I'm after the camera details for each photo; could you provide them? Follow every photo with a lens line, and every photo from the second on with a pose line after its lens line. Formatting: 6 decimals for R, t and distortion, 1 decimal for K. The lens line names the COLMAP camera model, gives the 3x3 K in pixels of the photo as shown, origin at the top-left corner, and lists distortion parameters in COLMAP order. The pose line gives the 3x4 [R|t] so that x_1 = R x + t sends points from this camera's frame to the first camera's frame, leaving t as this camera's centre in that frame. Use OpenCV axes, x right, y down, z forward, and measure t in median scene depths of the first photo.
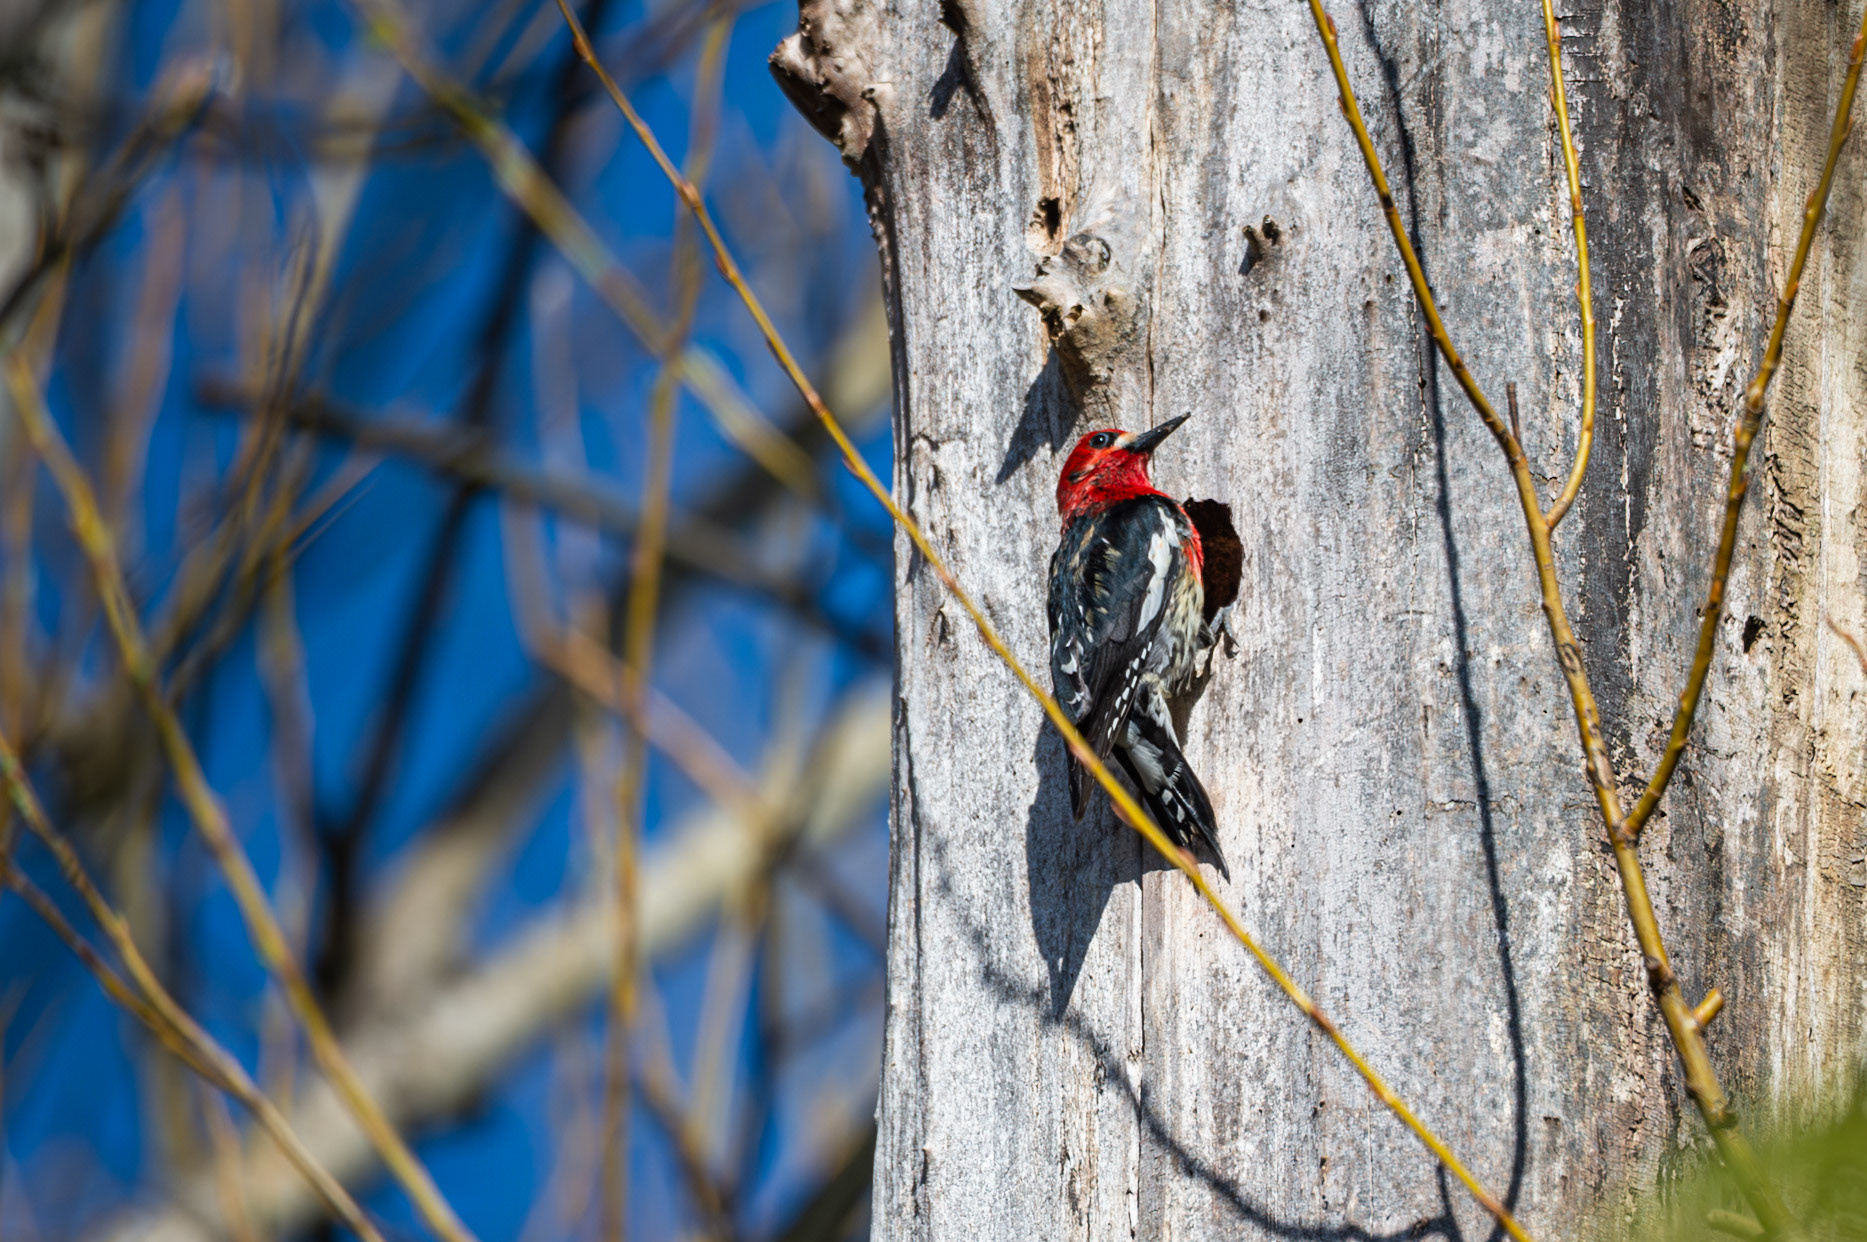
lens RADIAL K [[925.9, 0, 929.3], [0, 925.9, 828.3], [0, 0, 1]] dist [0.001986, -0.000760]
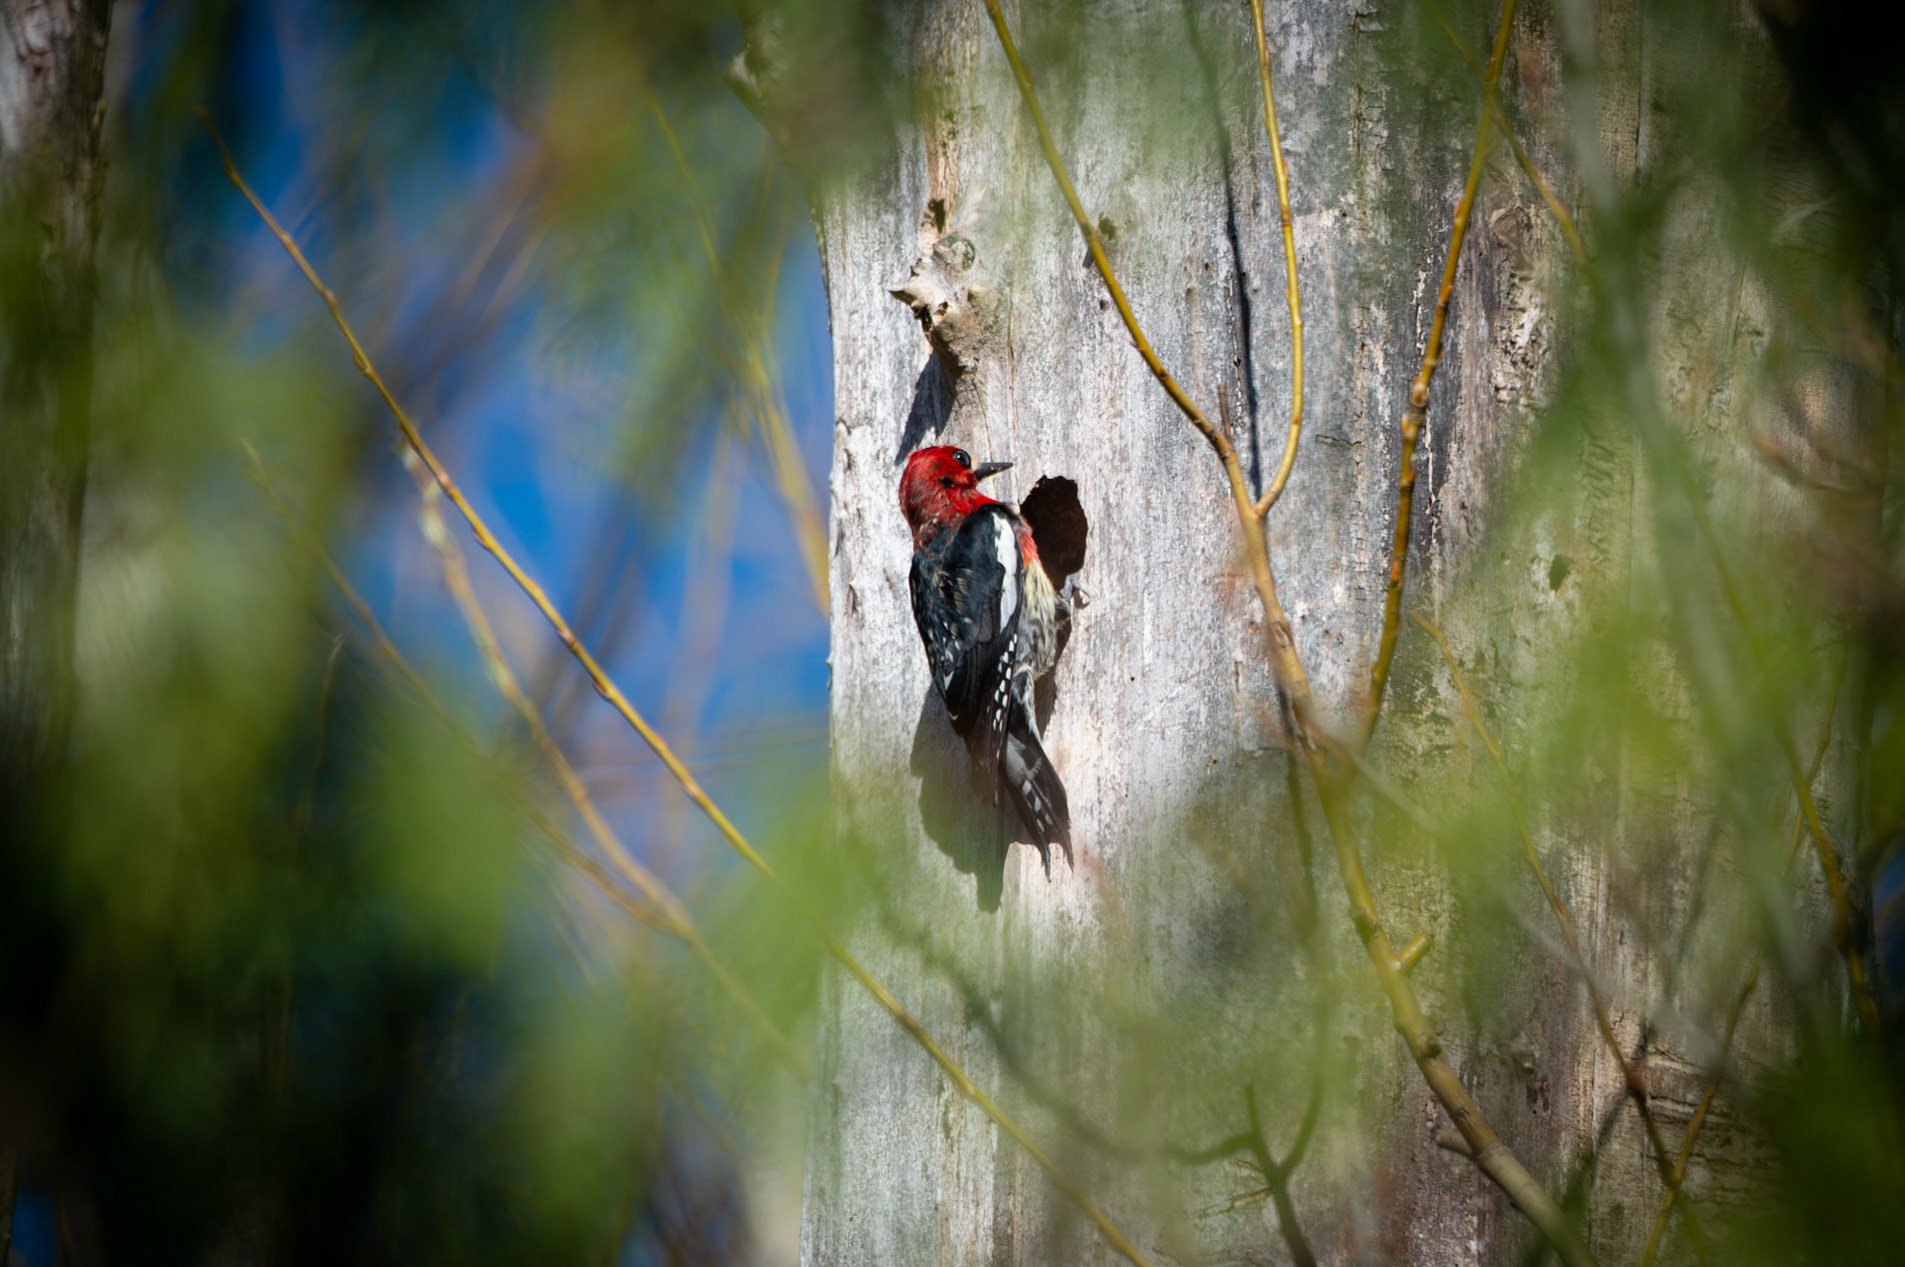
lens RADIAL K [[847.4, 0, 1025.2], [0, 847.4, 734.1], [0, 0, 1]] dist [-0.001263, 0.000937]
pose [[0.998336, -0.057275, -0.006645, 0.250110], [0.057282, 0.998358, 0.000867, -0.054012], [0.006584, -0.001246, 0.999978, -0.001831]]
